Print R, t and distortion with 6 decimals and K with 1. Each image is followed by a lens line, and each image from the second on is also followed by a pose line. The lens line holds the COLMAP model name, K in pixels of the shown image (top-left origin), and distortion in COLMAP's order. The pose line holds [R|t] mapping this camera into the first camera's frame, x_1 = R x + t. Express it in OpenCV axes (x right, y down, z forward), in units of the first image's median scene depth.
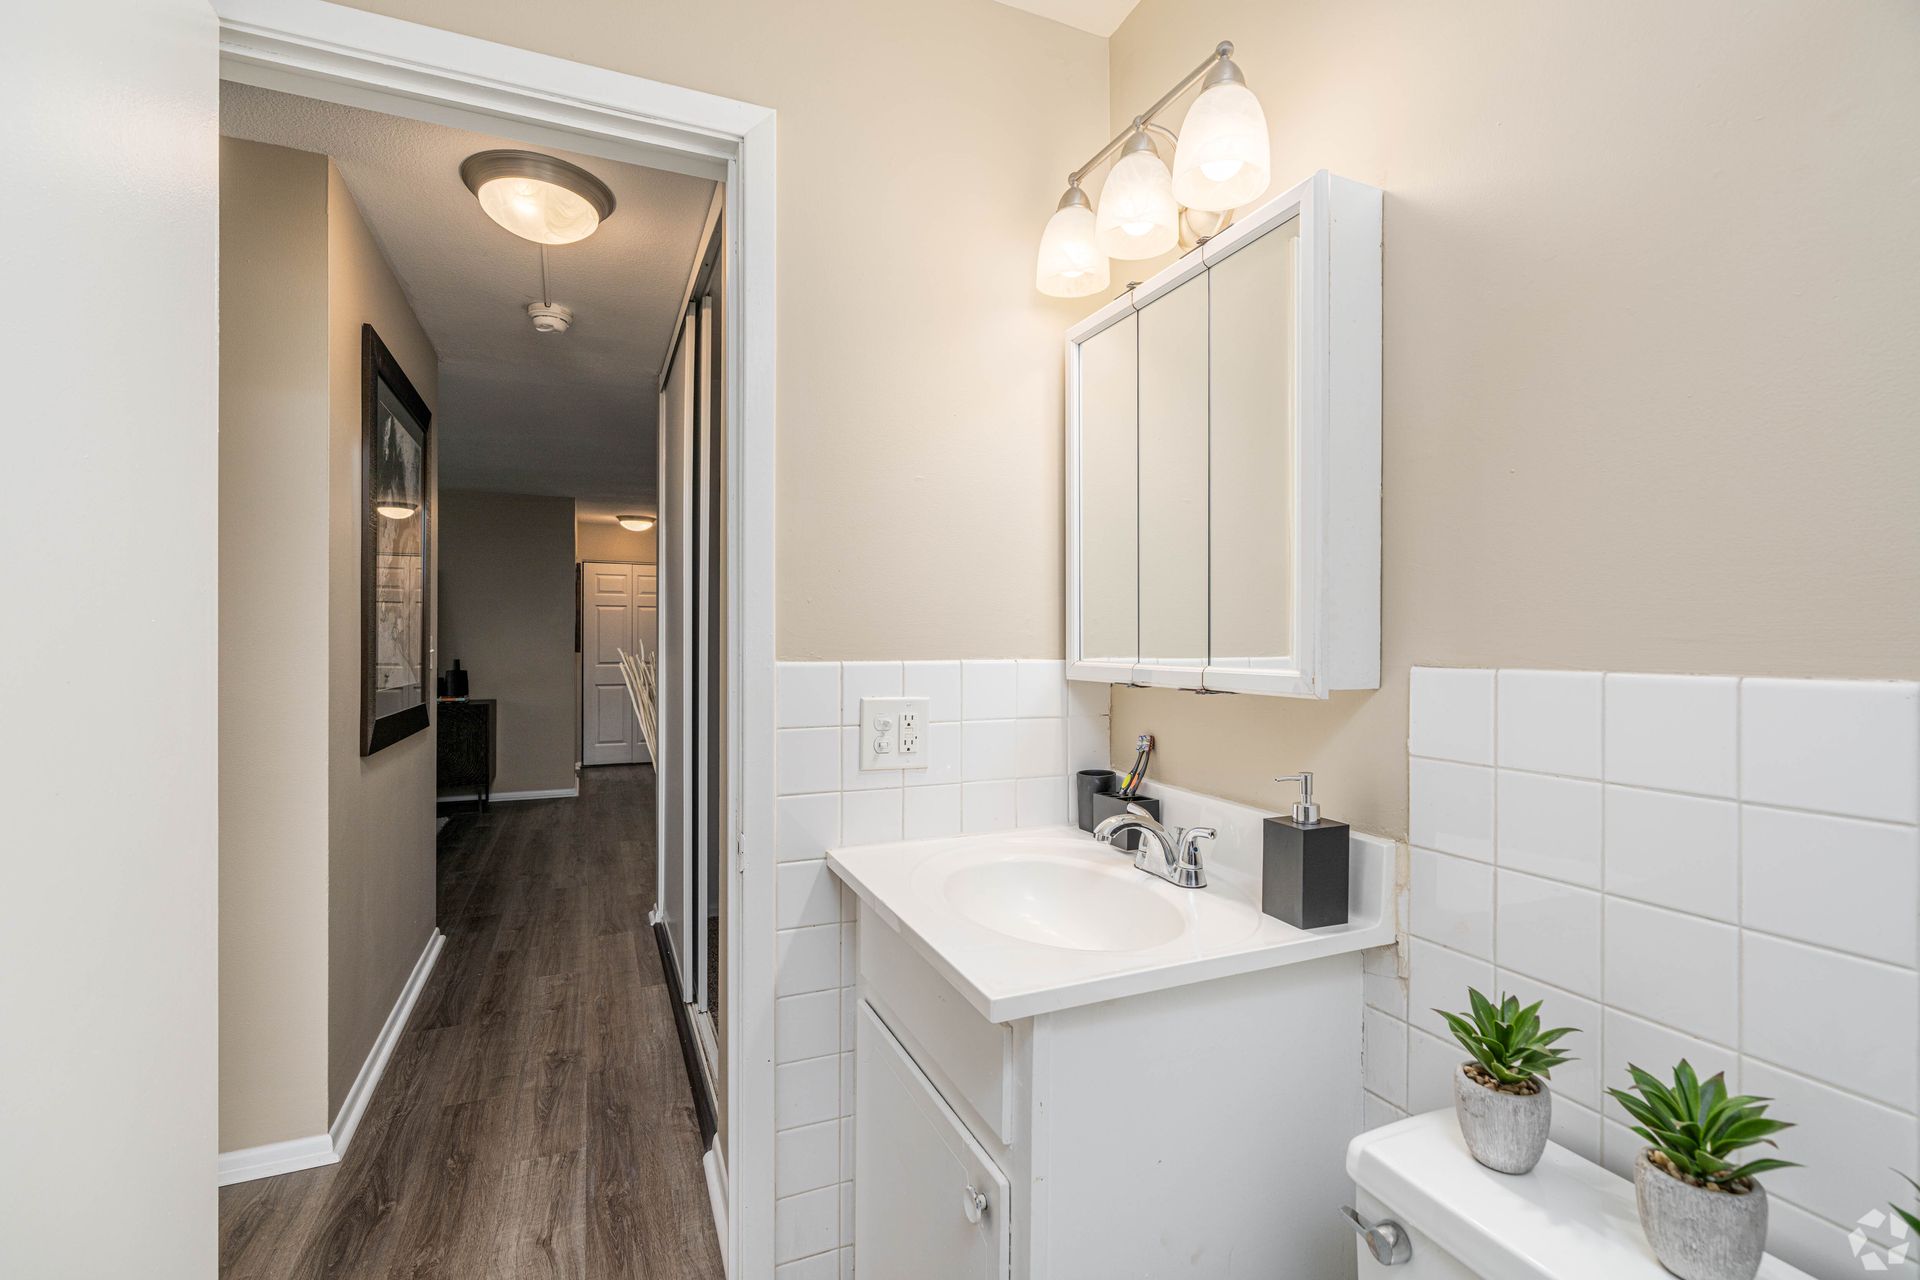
lens RADIAL K [[855.5, 0, 955.4], [0, 855.5, 640.7], [0, 0, 1]] dist [-0.002391, 0.000222]
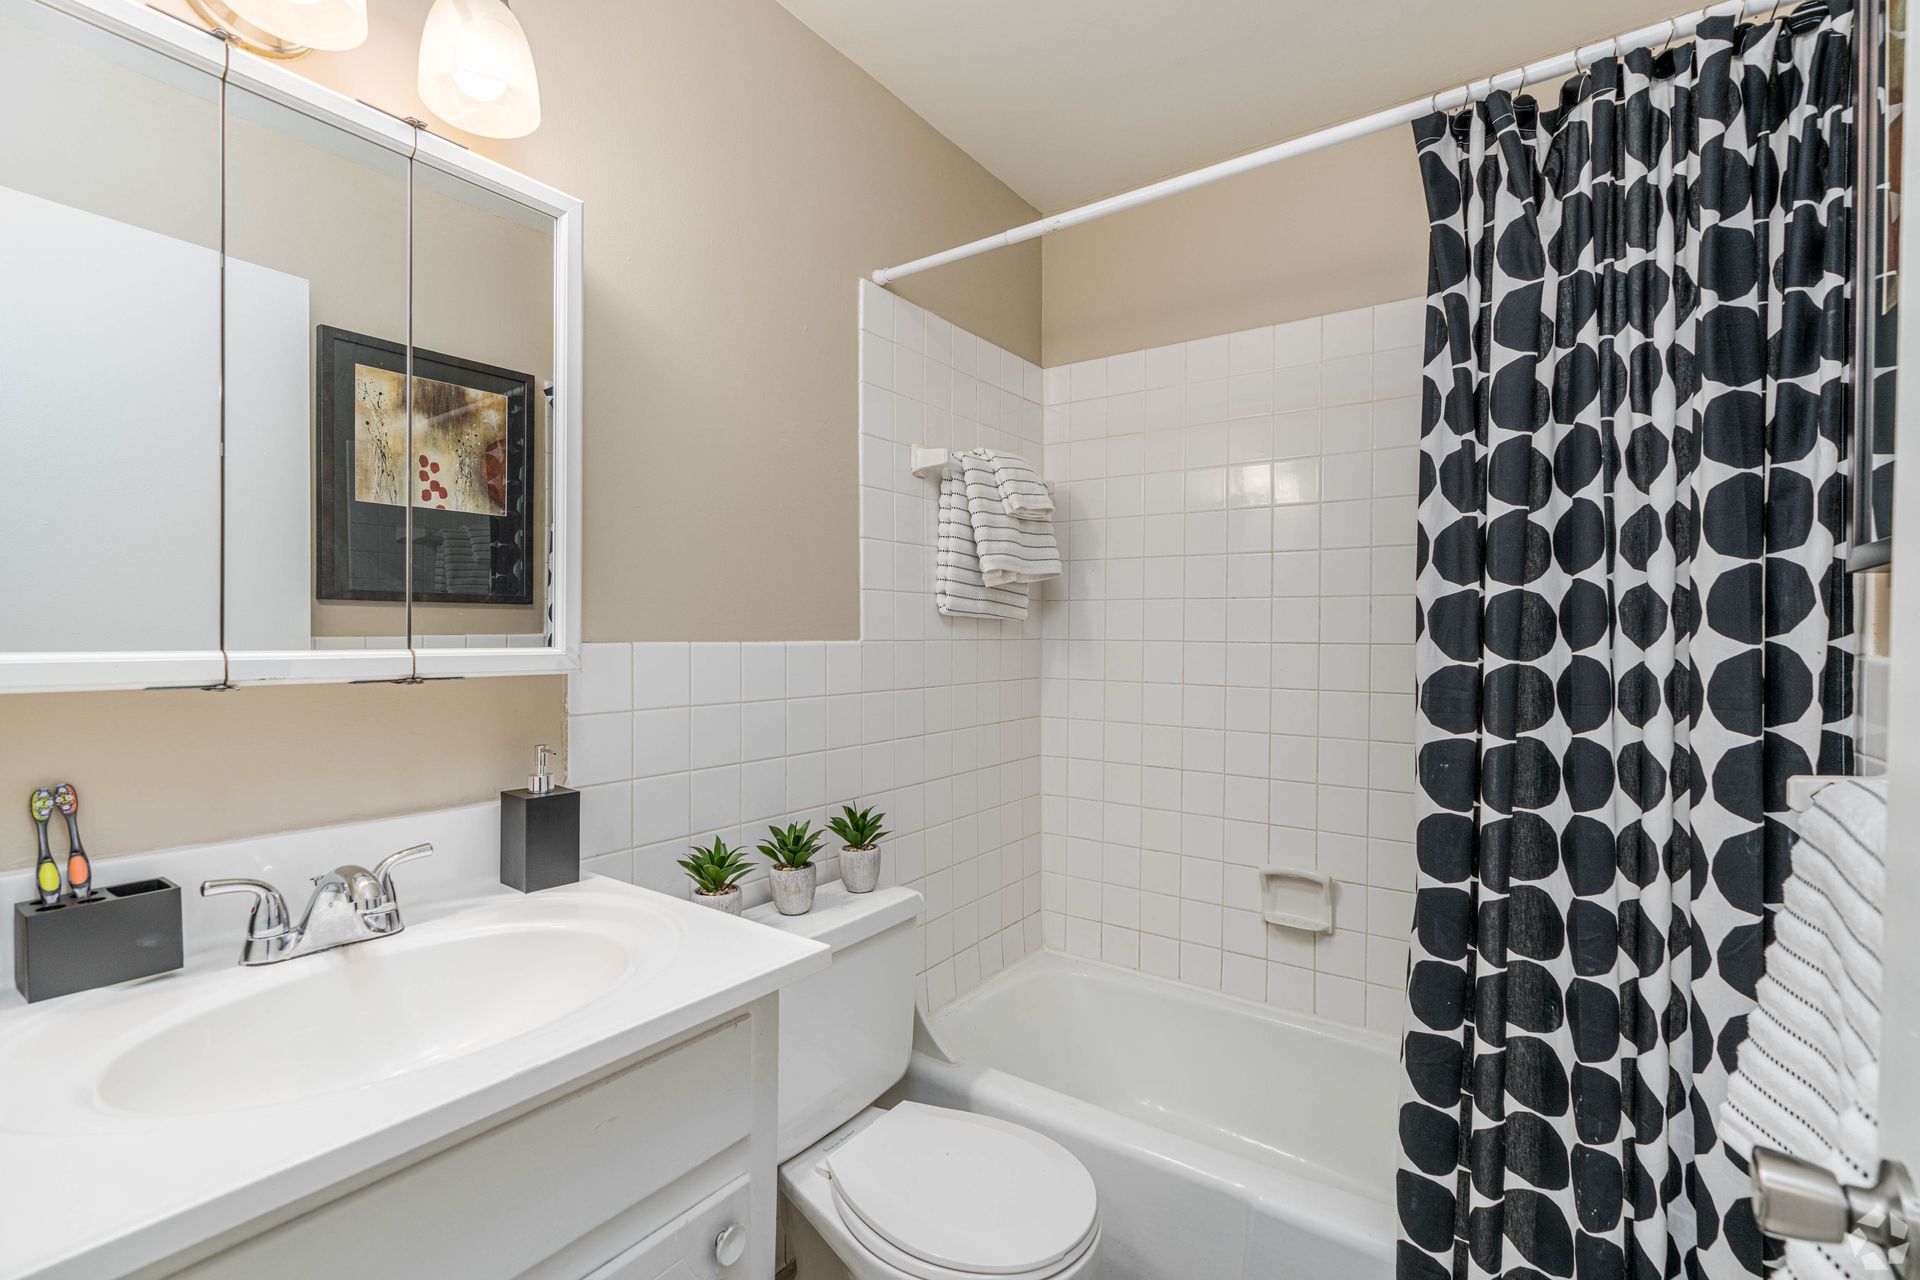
lens RADIAL K [[855.5, 0, 955.4], [0, 855.5, 640.7], [0, 0, 1]] dist [-0.002391, 0.000222]
pose [[-0.510226, -0.008667, 0.859997, -0.610817], [-0.006981, 0.999958, 0.005935, 0.012265], [-0.860012, -0.002975, -0.510265, 0.884651]]
